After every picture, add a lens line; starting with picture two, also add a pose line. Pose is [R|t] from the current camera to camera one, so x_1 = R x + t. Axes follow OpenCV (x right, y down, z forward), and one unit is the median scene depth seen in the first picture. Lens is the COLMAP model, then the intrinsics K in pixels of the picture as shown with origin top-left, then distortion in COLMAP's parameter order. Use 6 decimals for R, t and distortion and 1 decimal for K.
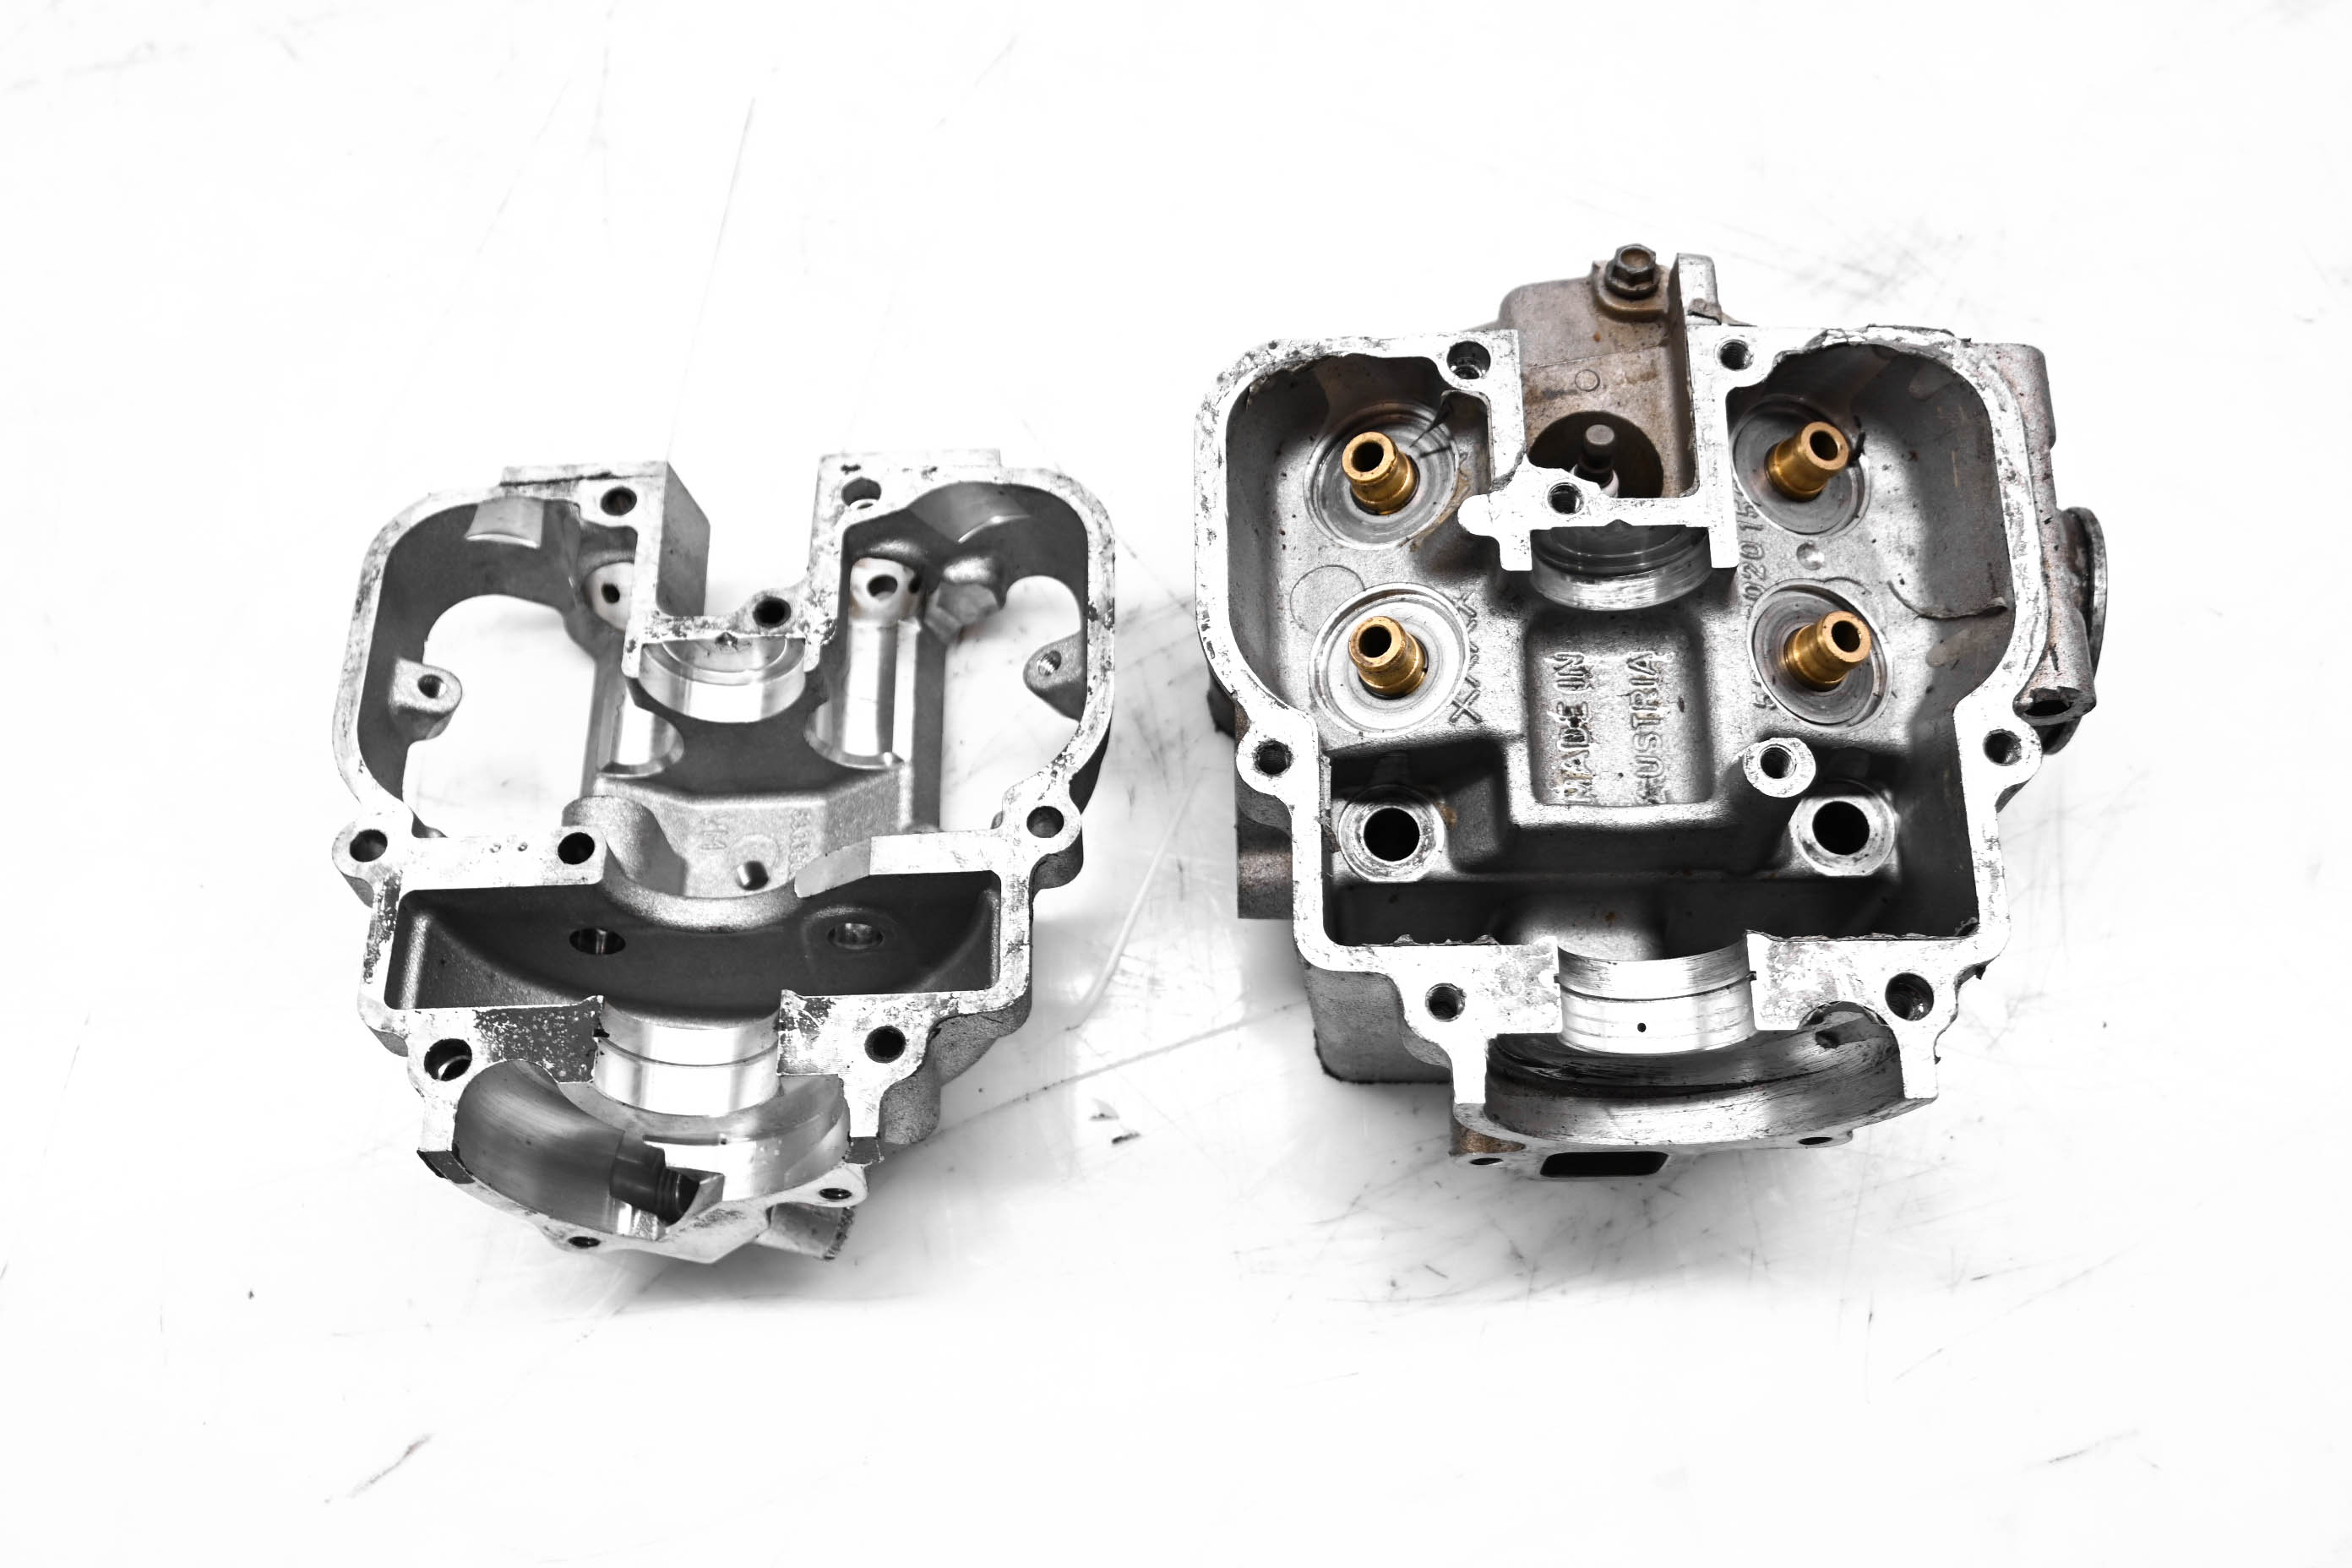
lens RADIAL K [[2402.7, 0, 1176.0], [0, 2402.7, 784.0], [0, 0, 1]] dist [-0.006914, 0.000399]
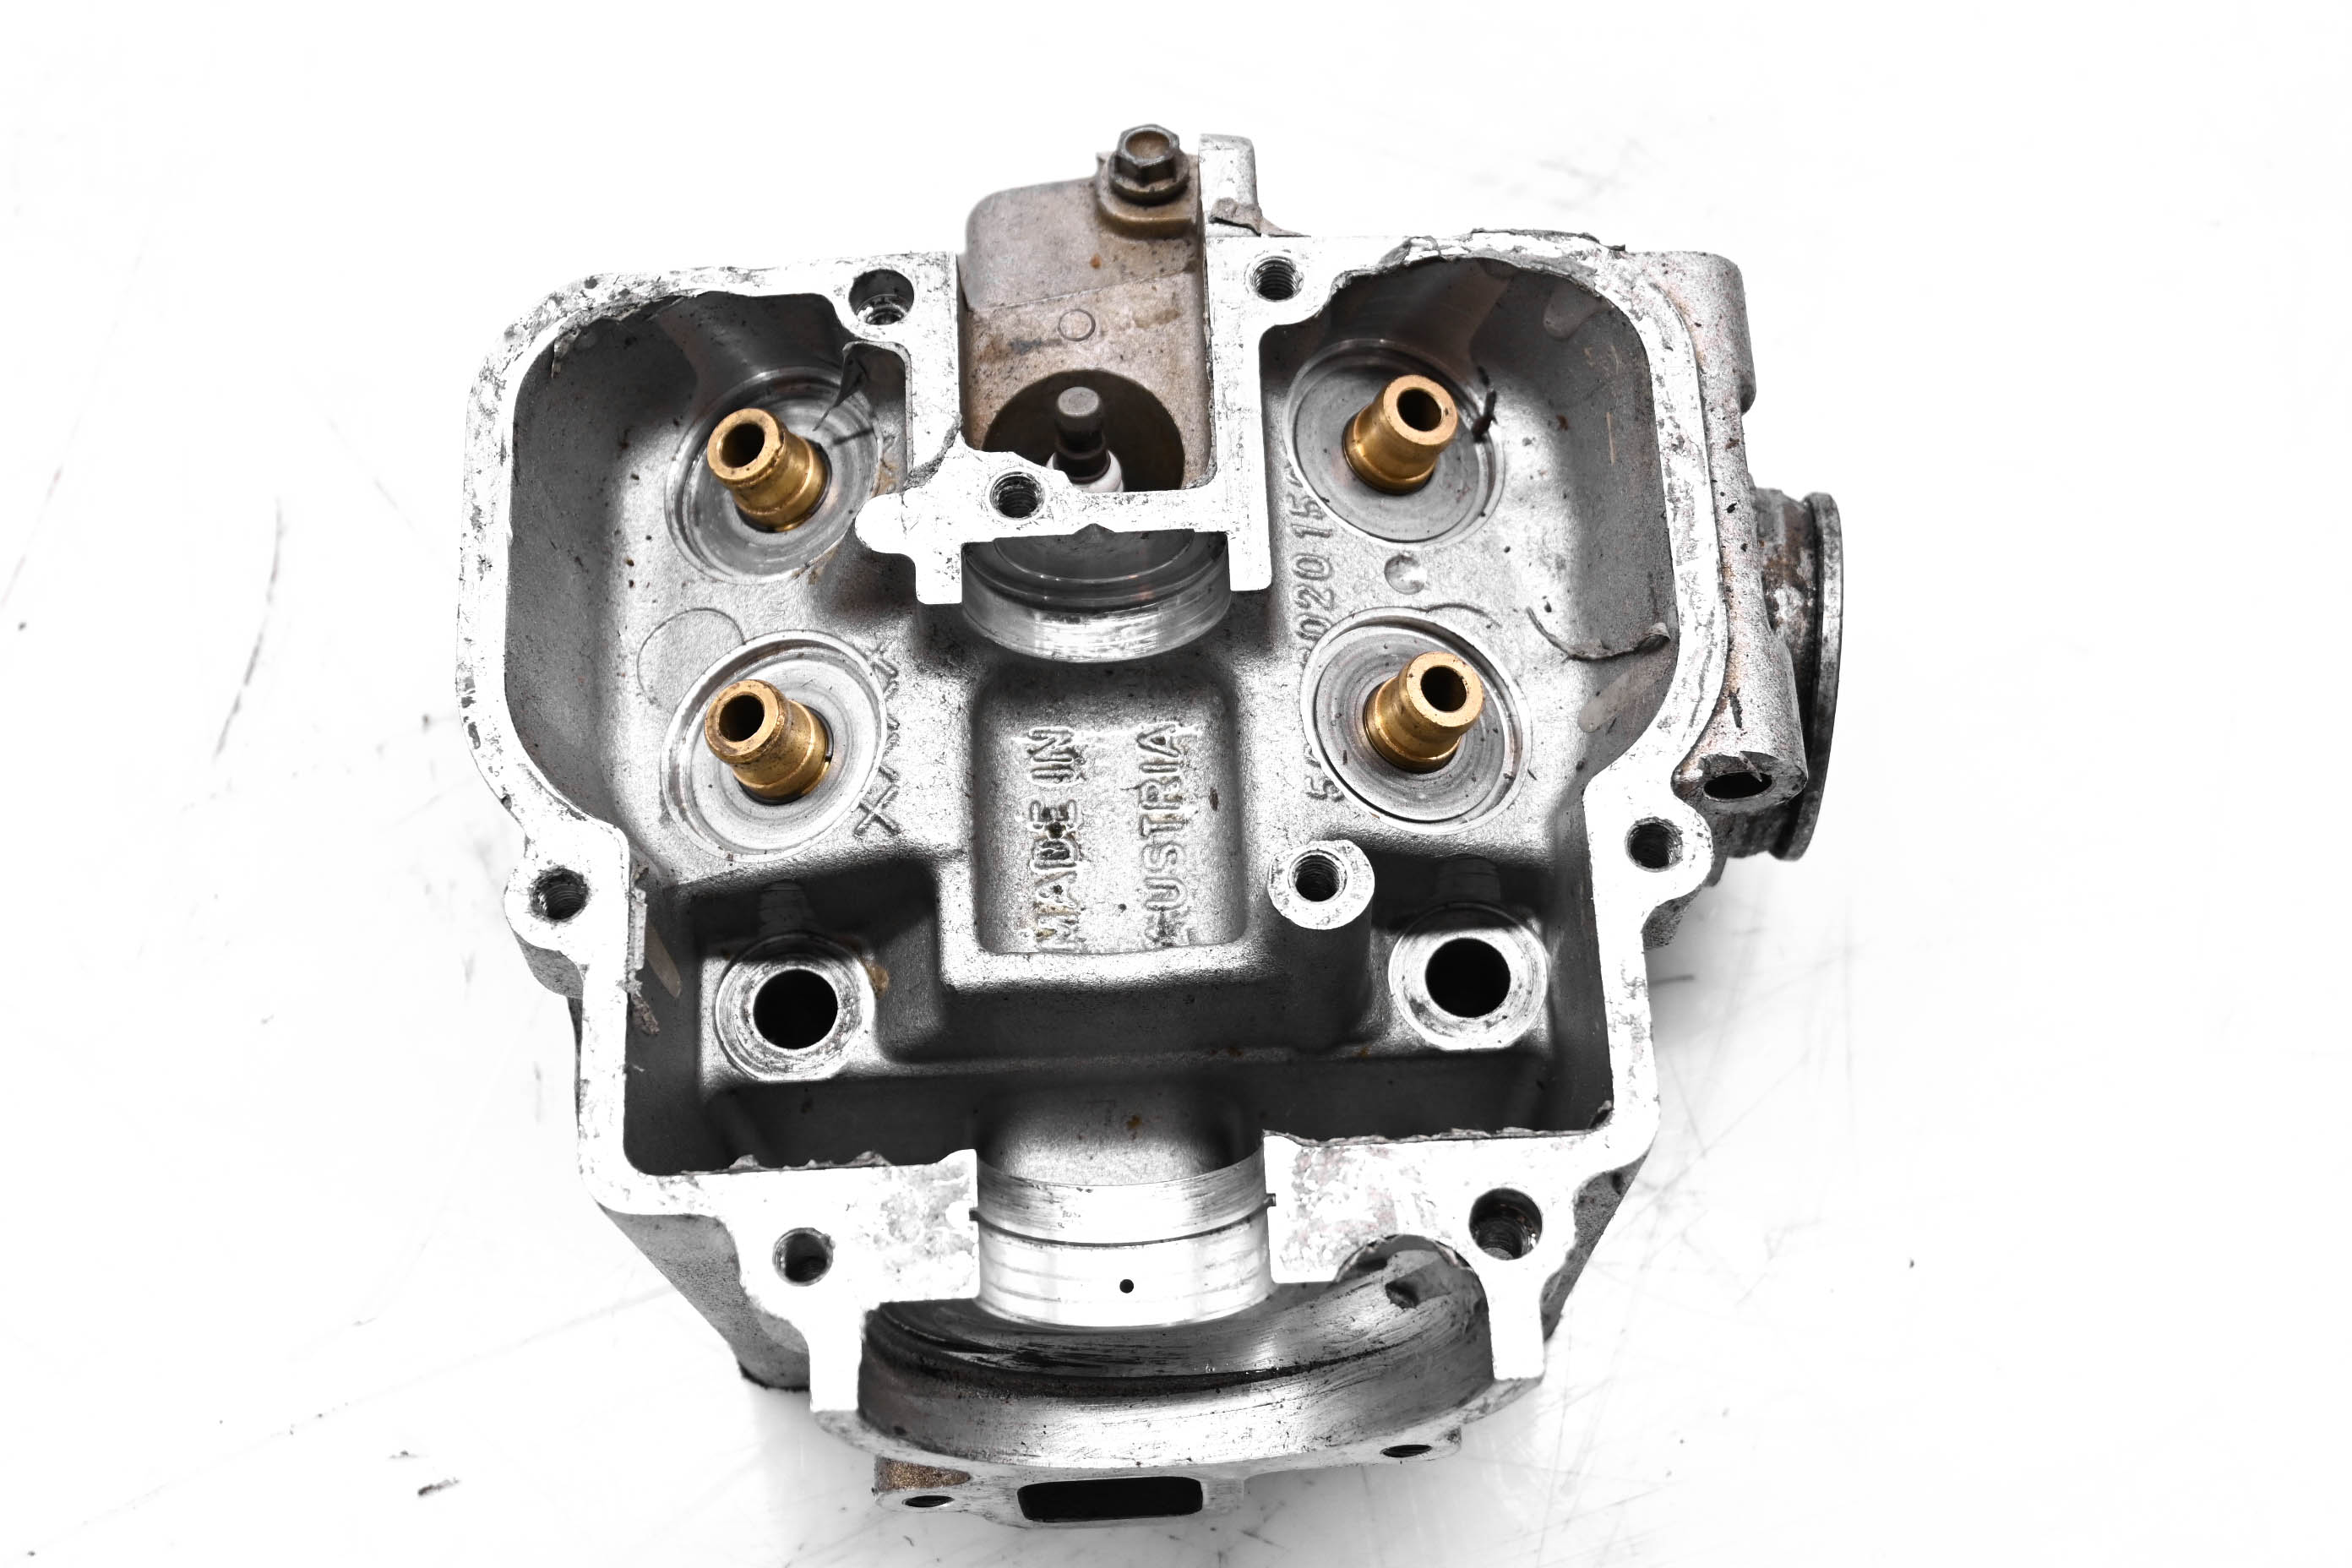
lens RADIAL K [[3403.9, 0, 1176.0], [0, 3403.9, 784.0], [0, 0, 1]] dist [0.009500, -0.006234]
pose [[0.999093, -0.029821, 0.030392, 0.171384], [0.031614, 0.997678, -0.060333, 0.019469], [-0.028522, 0.061239, 0.997716, 0.056373]]
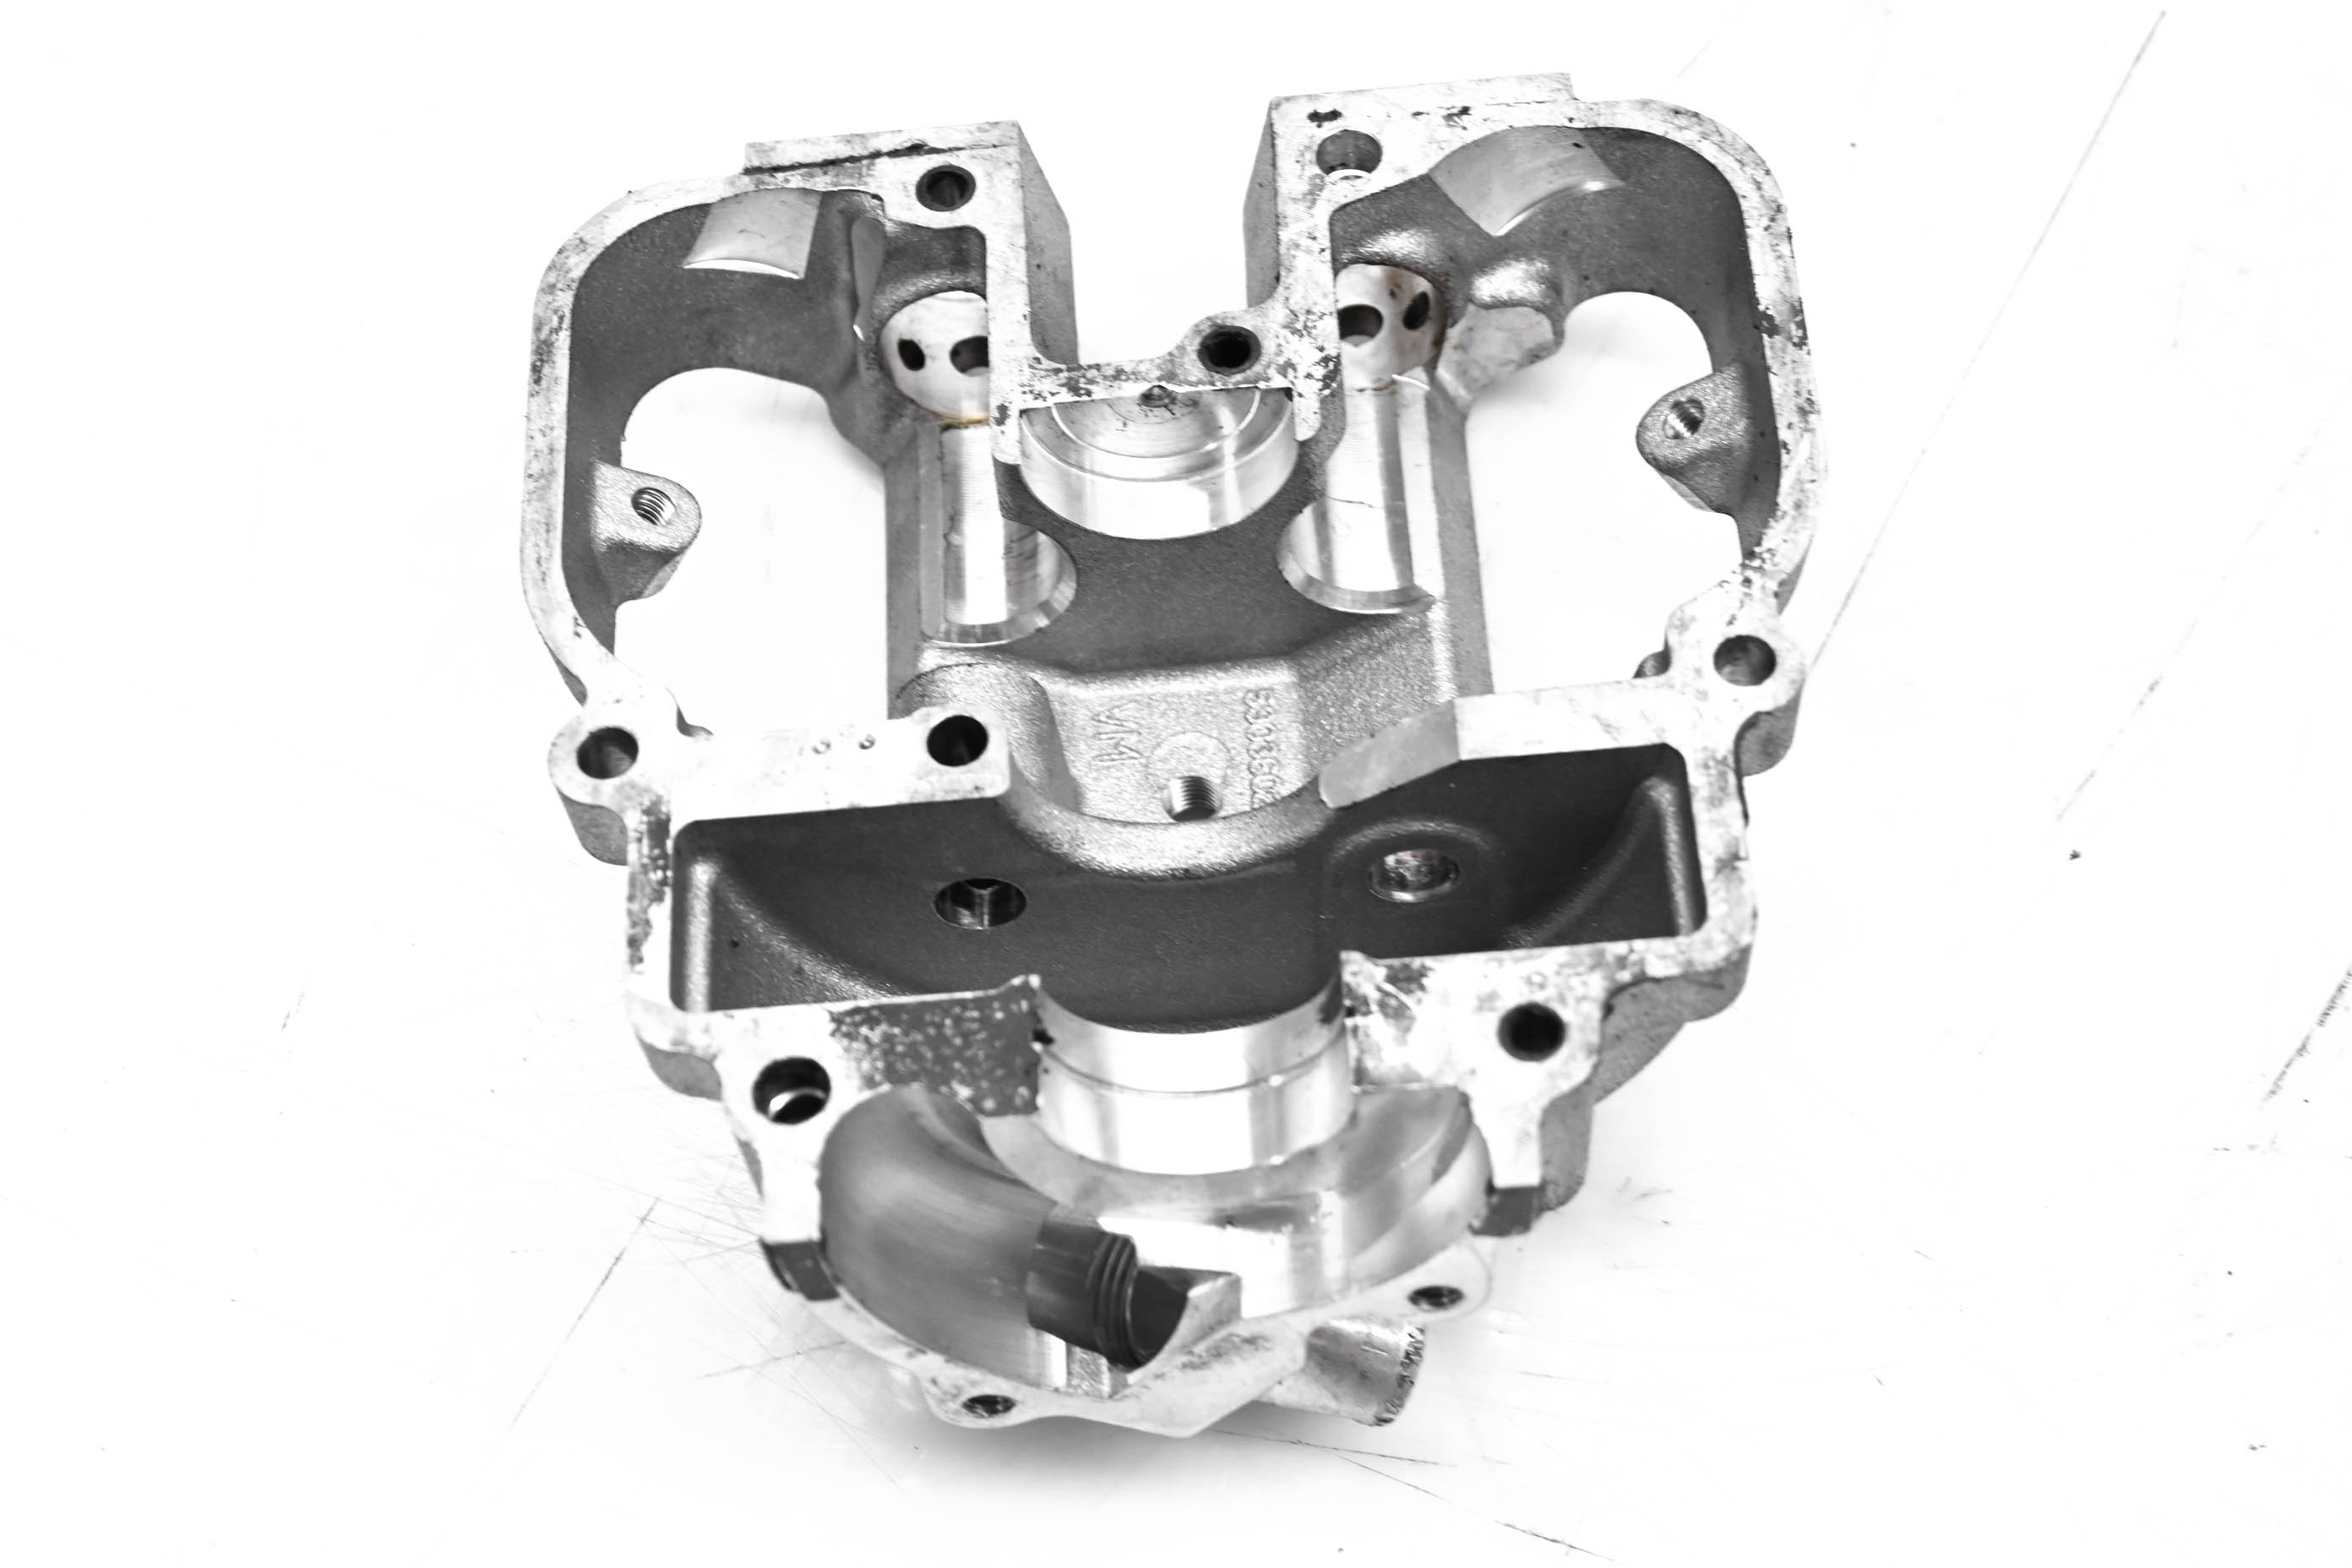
lens RADIAL K [[3702.9, 0, 1176.0], [0, 3702.9, 784.0], [0, 0, 1]] dist [0.009228, -0.011261]
pose [[0.998787, -0.044225, -0.021644, -0.167809], [0.043732, 0.998784, -0.022767, 0.058054], [0.022624, 0.021793, 0.999506, 0.077935]]
